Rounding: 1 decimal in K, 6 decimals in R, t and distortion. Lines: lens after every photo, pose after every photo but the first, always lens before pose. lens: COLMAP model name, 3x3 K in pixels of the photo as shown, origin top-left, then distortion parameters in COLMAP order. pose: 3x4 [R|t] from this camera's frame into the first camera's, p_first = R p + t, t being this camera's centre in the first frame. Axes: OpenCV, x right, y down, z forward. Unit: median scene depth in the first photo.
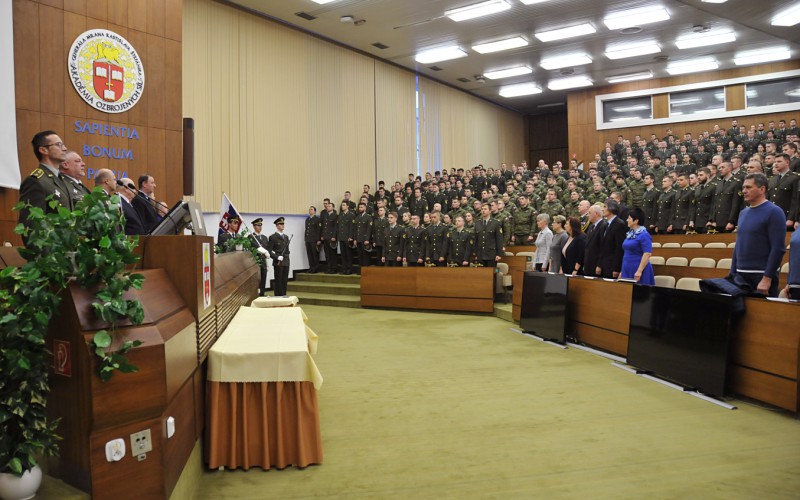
lens RADIAL K [[628.1, 0, 394.4], [0, 628.1, 247.7], [0, 0, 1]] dist [-0.149330, 0.106697]
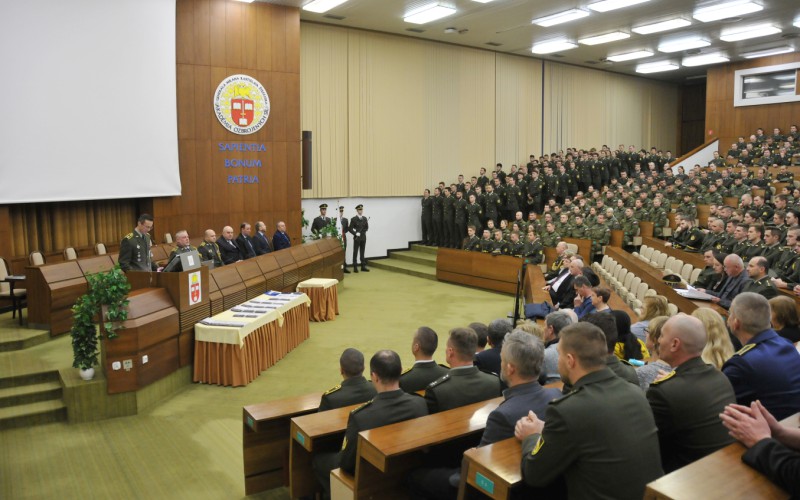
lens RADIAL K [[628.1, 0, 385.5], [0, 628.1, 246.8], [0, 0, 1]] dist [-0.149330, 0.106697]
pose [[0.934025, 0.051677, -0.353450, 0.349723], [-0.019862, 0.995463, 0.093057, -0.102558], [0.356655, -0.079897, 0.930813, -0.230818]]
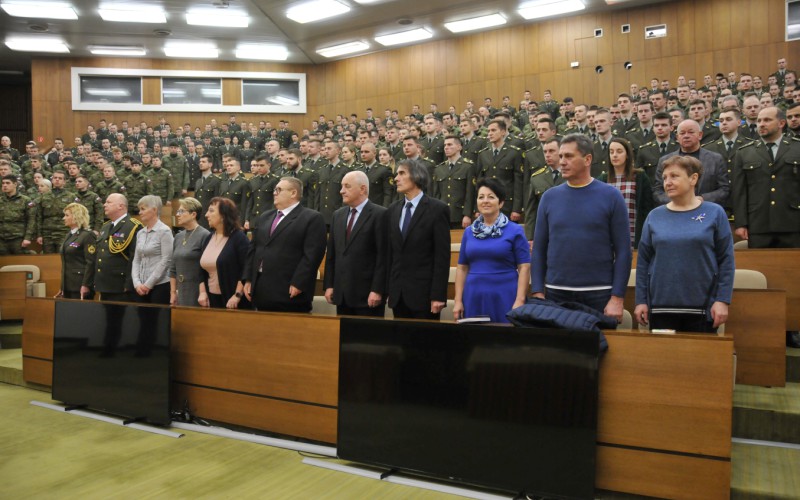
lens RADIAL K [[628.1, 0, 393.6], [0, 628.1, 255.6], [0, 0, 1]] dist [-0.149330, 0.106697]
pose [[0.646944, -0.020832, 0.762253, -0.013836], [0.018695, 0.999760, 0.011456, -0.003060], [-0.762308, 0.006839, 0.647178, 0.365787]]
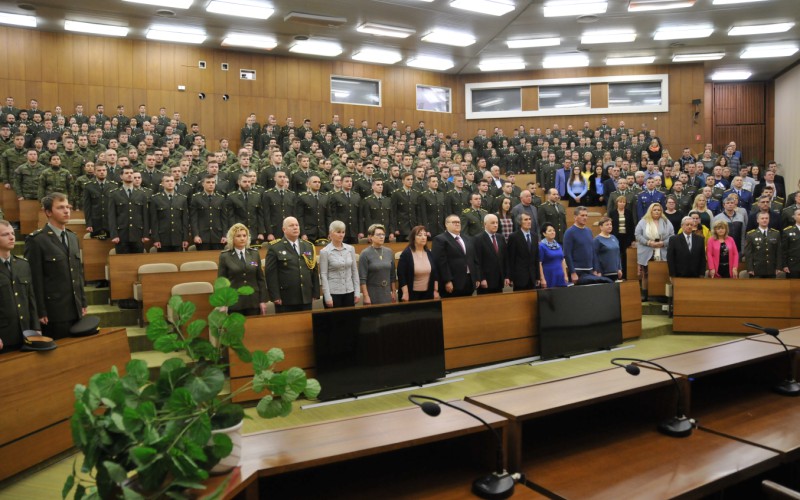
lens RADIAL K [[628.1, 0, 401.6], [0, 628.1, 257.2], [0, 0, 1]] dist [-0.149330, 0.106697]
pose [[-0.341968, -0.036711, 0.938994, -0.387981], [0.032316, 0.998186, 0.050794, -0.044041], [-0.939156, 0.047714, -0.340162, 1.024900]]
